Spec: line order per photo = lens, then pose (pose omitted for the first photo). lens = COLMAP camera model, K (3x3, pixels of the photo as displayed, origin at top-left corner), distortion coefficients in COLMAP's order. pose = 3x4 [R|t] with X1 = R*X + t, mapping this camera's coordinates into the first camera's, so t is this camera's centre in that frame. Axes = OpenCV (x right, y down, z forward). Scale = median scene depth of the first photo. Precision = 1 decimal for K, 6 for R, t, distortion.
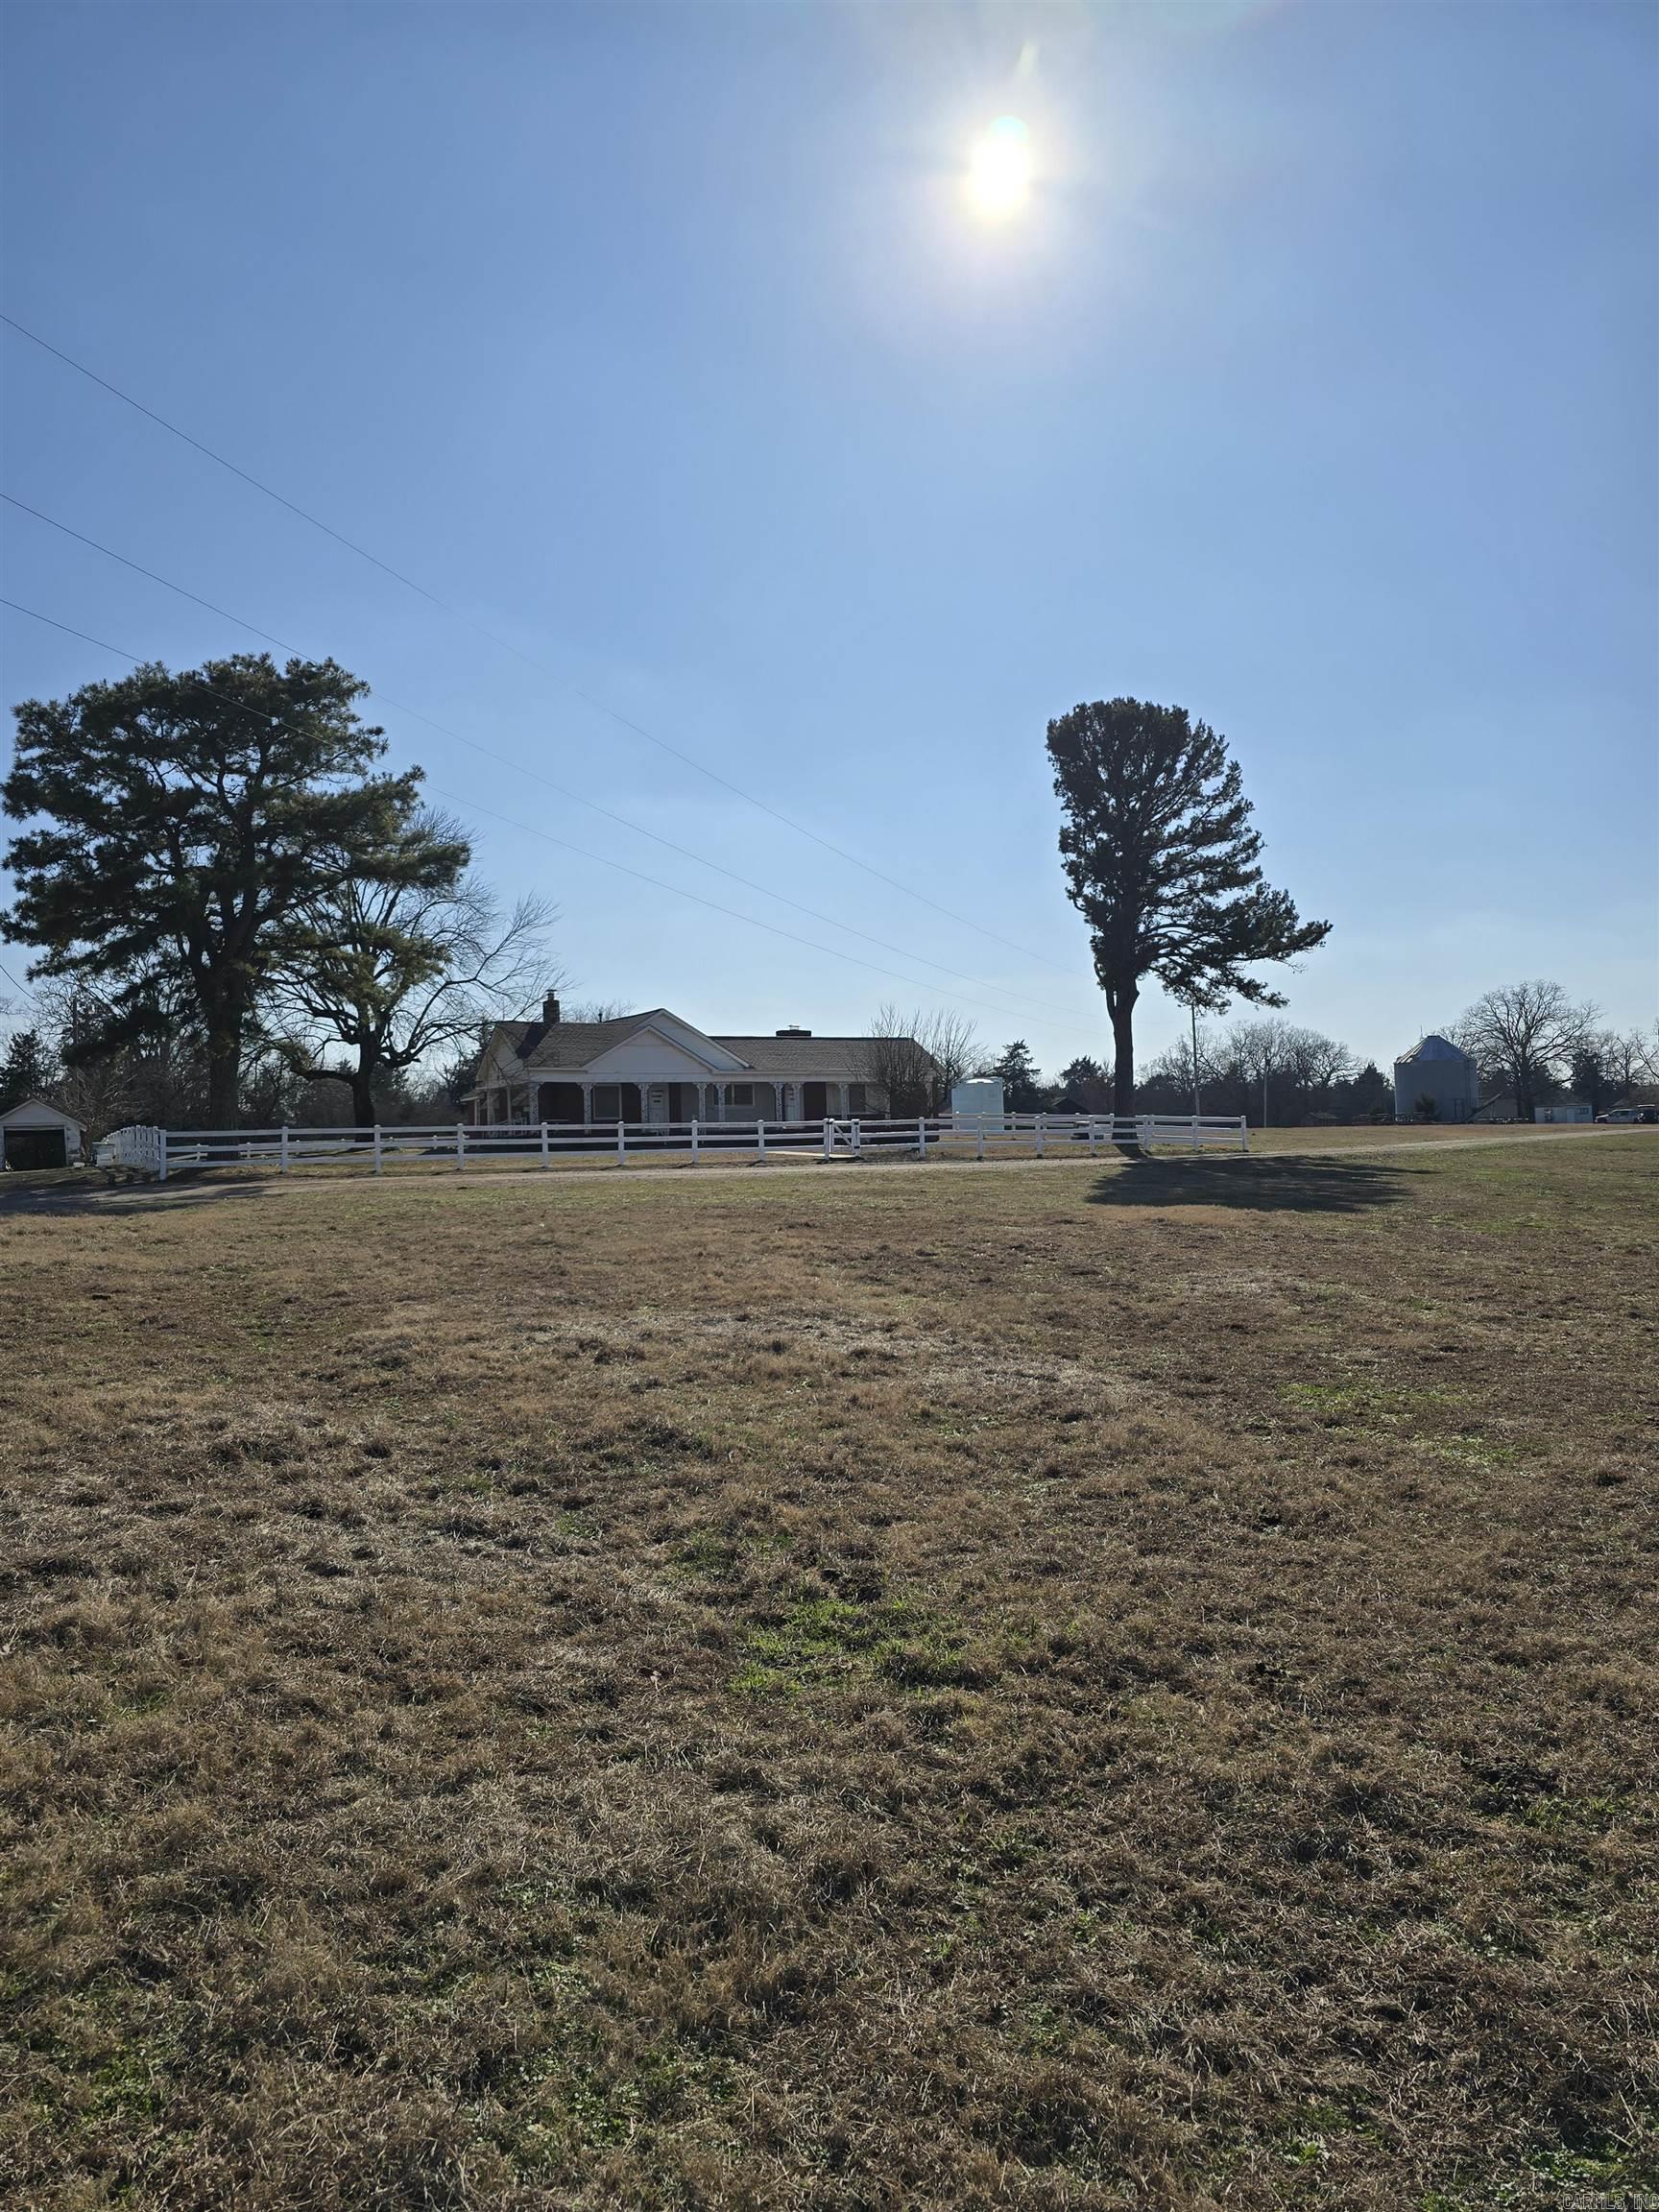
lens RADIAL K [[1590.5, 0, 829.5], [0, 1590.5, 1106.0], [0, 0, 1]] dist [0.084229, -0.098636]
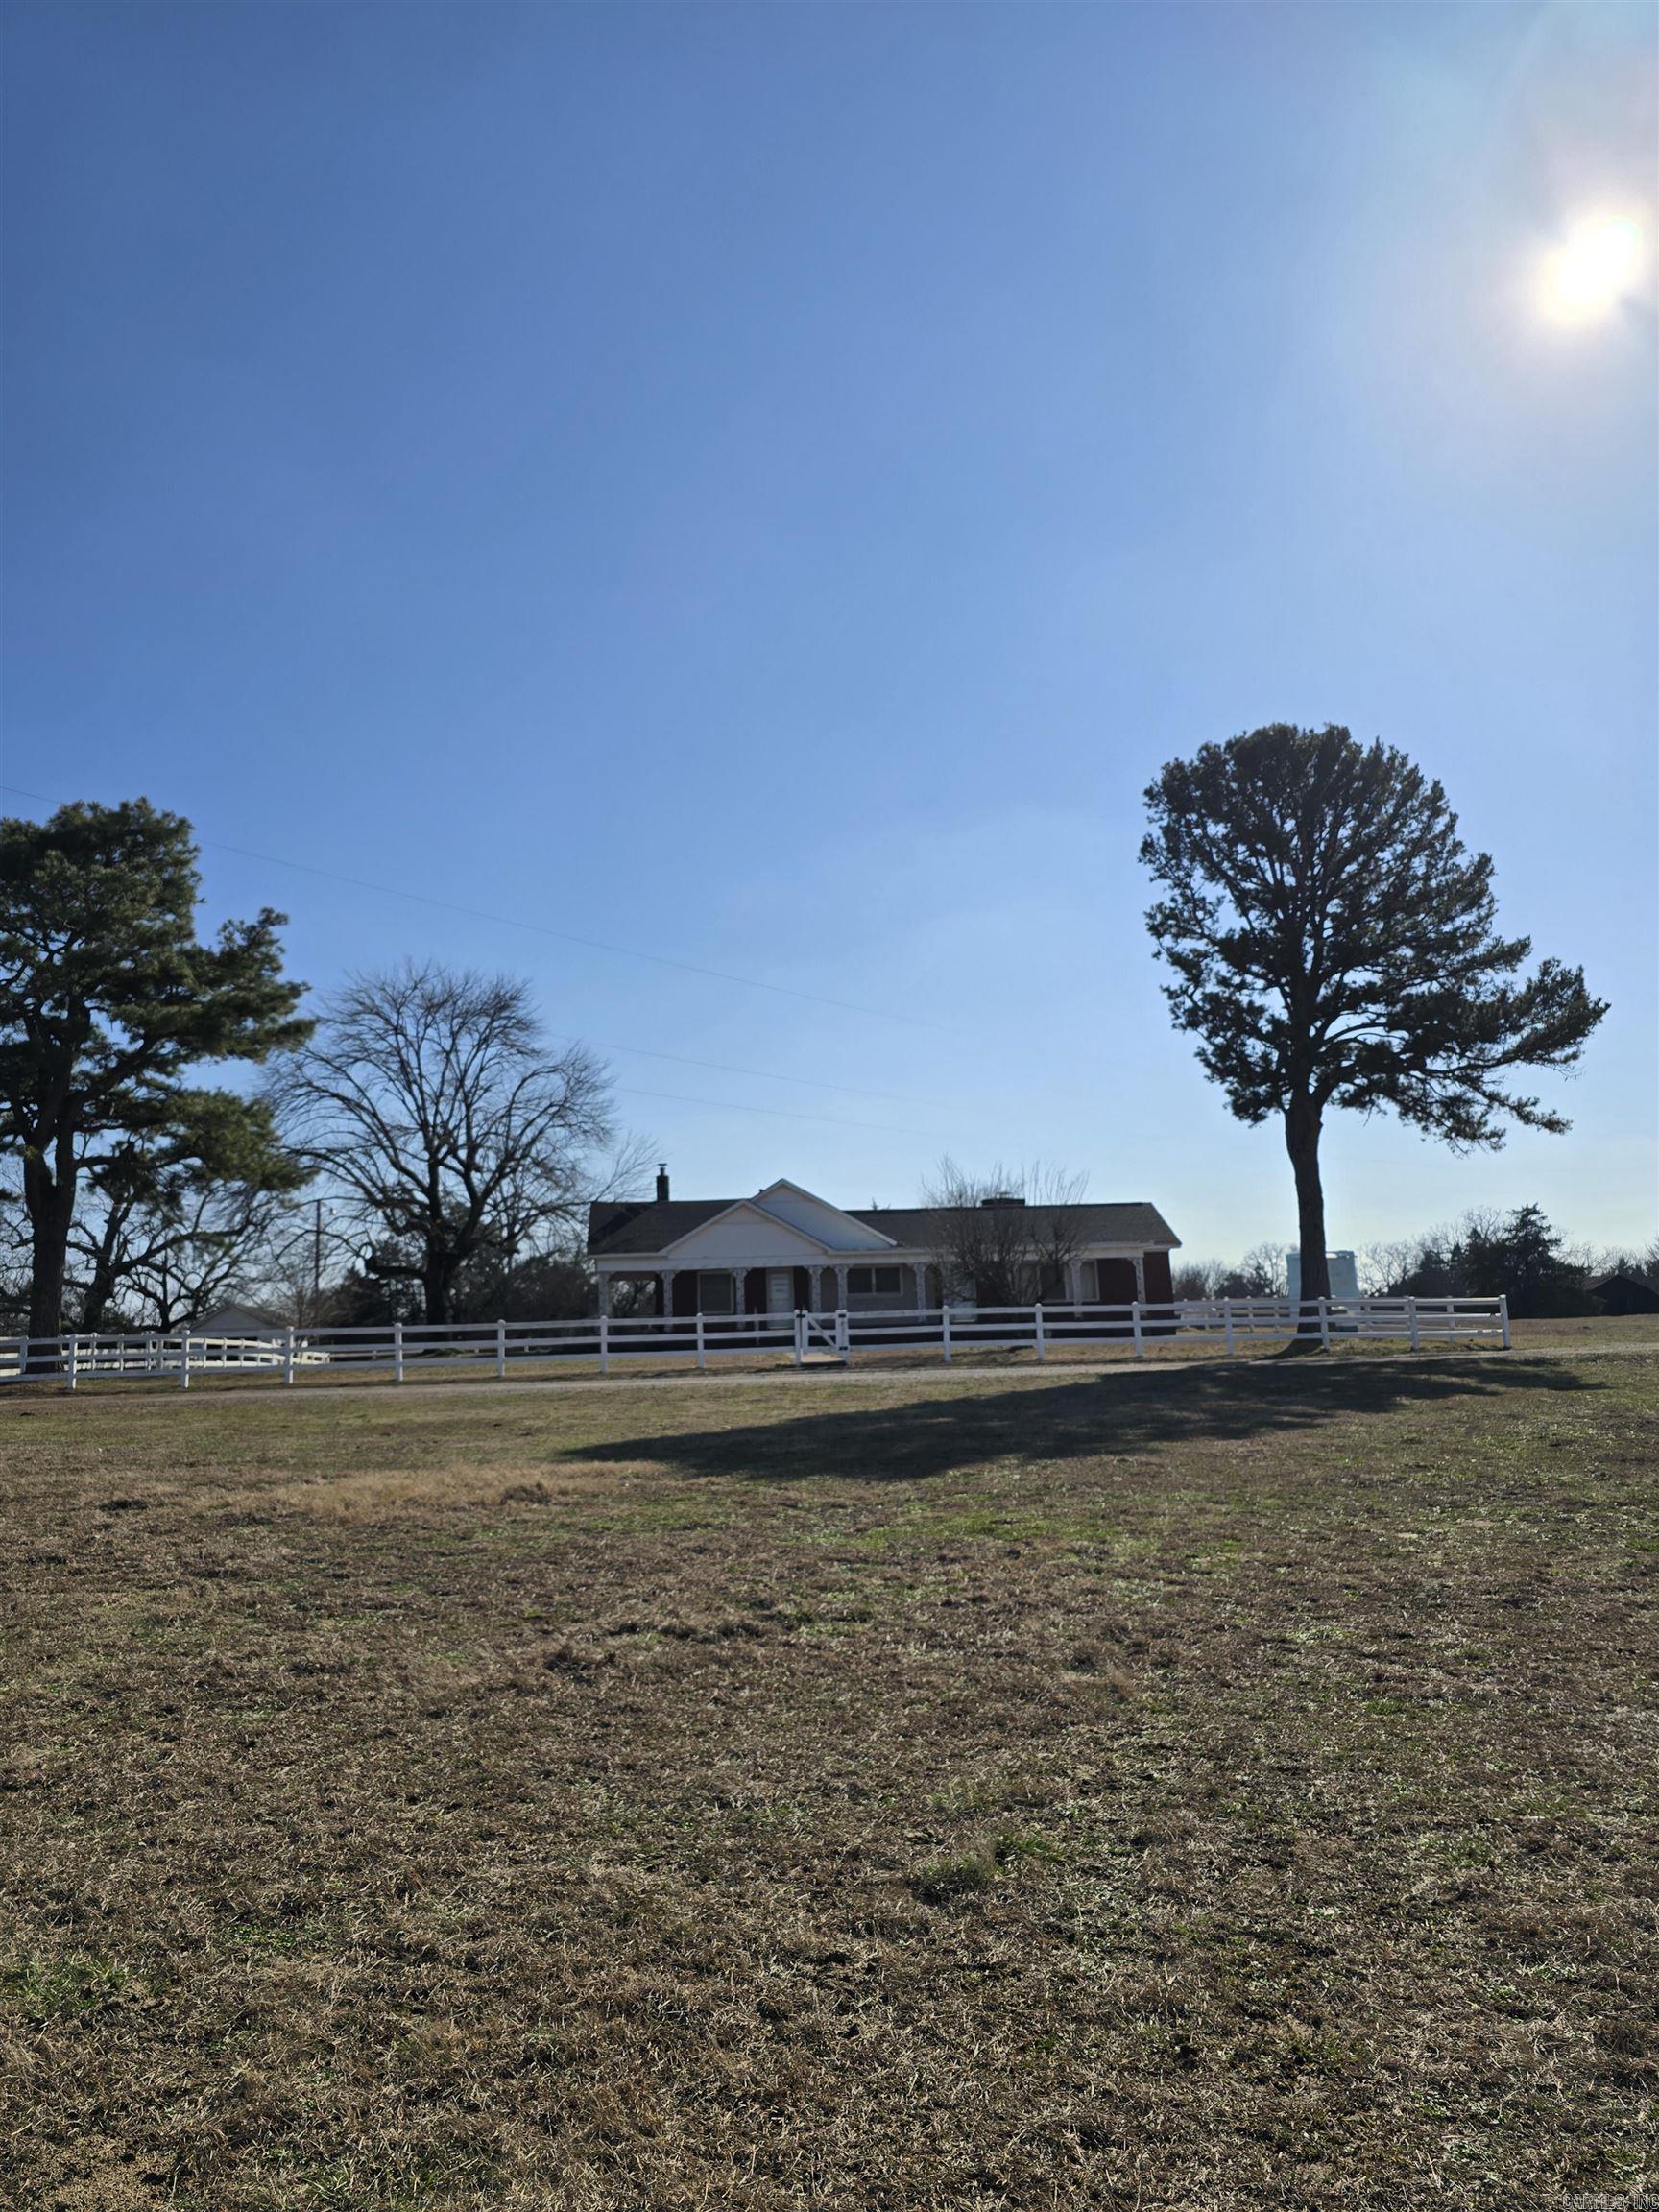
lens RADIAL K [[1539.5, 0, 743.0], [0, 1539.5, 1106.2], [0, 0, 1]] dist [0.057907, 0.000230]
pose [[0.921695, -0.067109, -0.382066, 0.295577], [0.021275, 0.992185, -0.122951, 0.001282], [0.387332, 0.105195, 0.915919, 0.356487]]
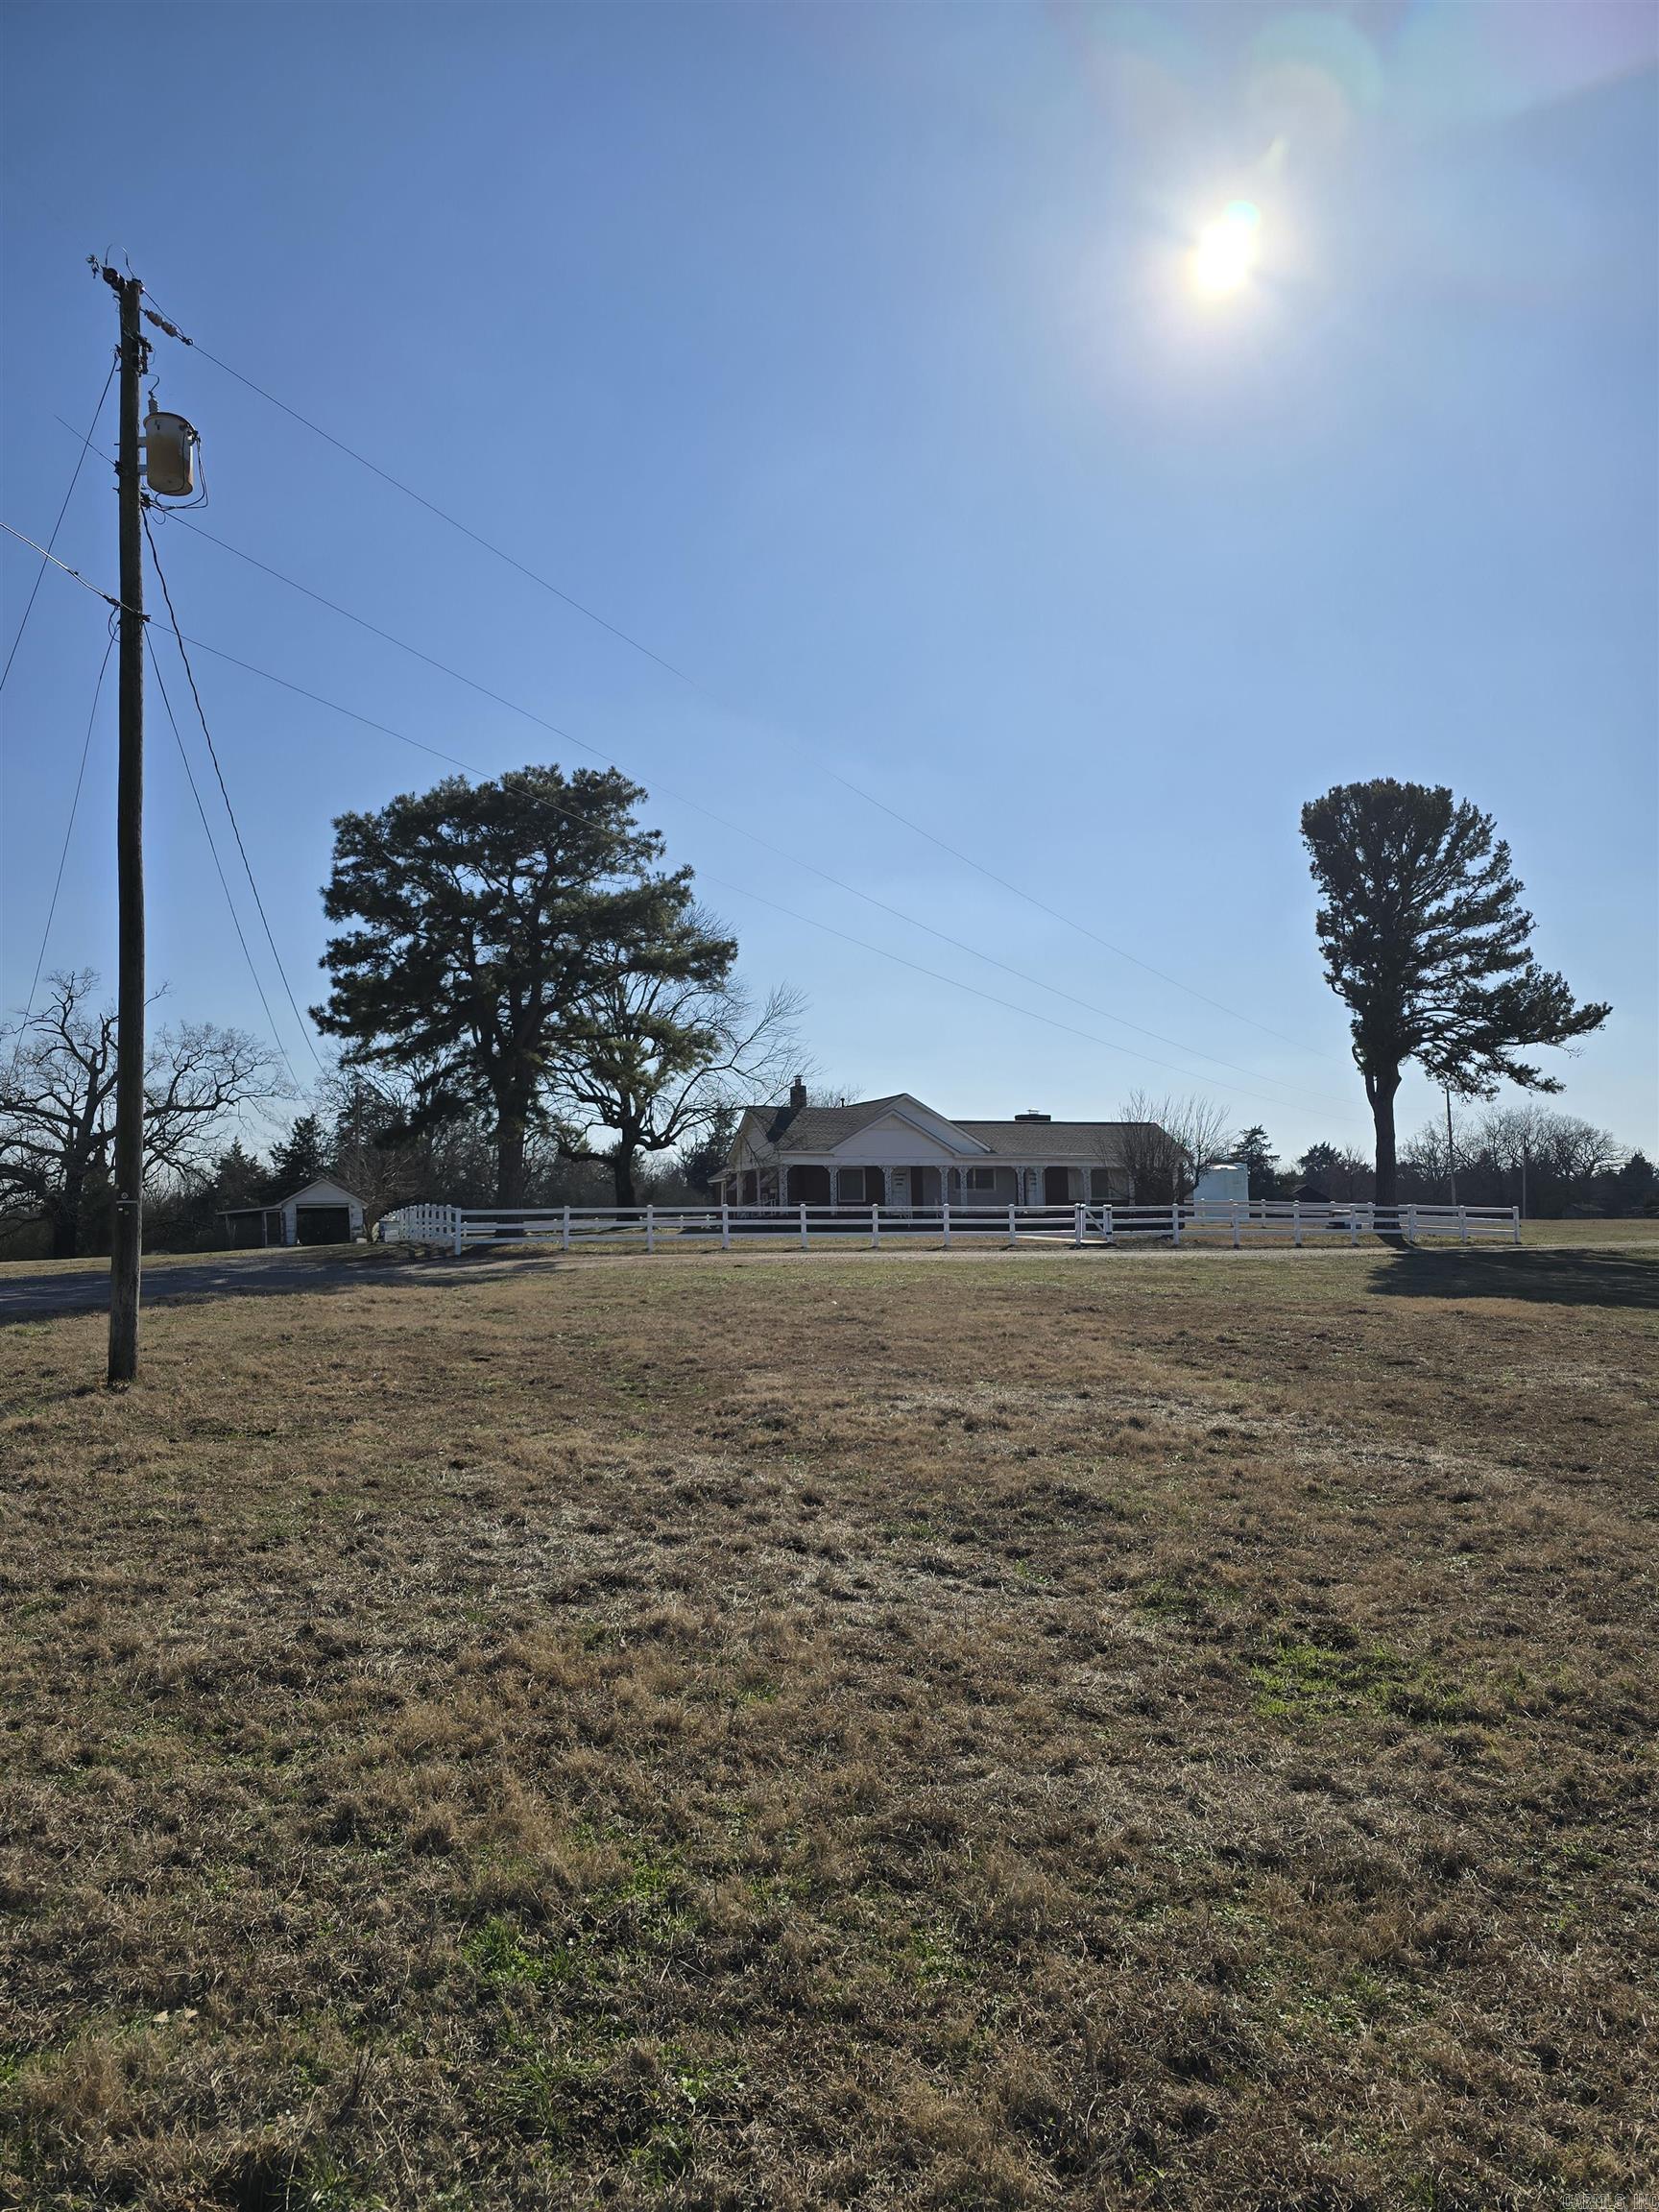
lens RADIAL K [[1590.5, 0, 829.5], [0, 1590.5, 1106.0], [0, 0, 1]] dist [0.084229, -0.098636]
pose [[0.990277, 0.001920, -0.139098, -0.019771], [-0.009253, 0.998599, -0.052095, 0.000154], [0.138803, 0.052875, 0.988907, -0.017270]]
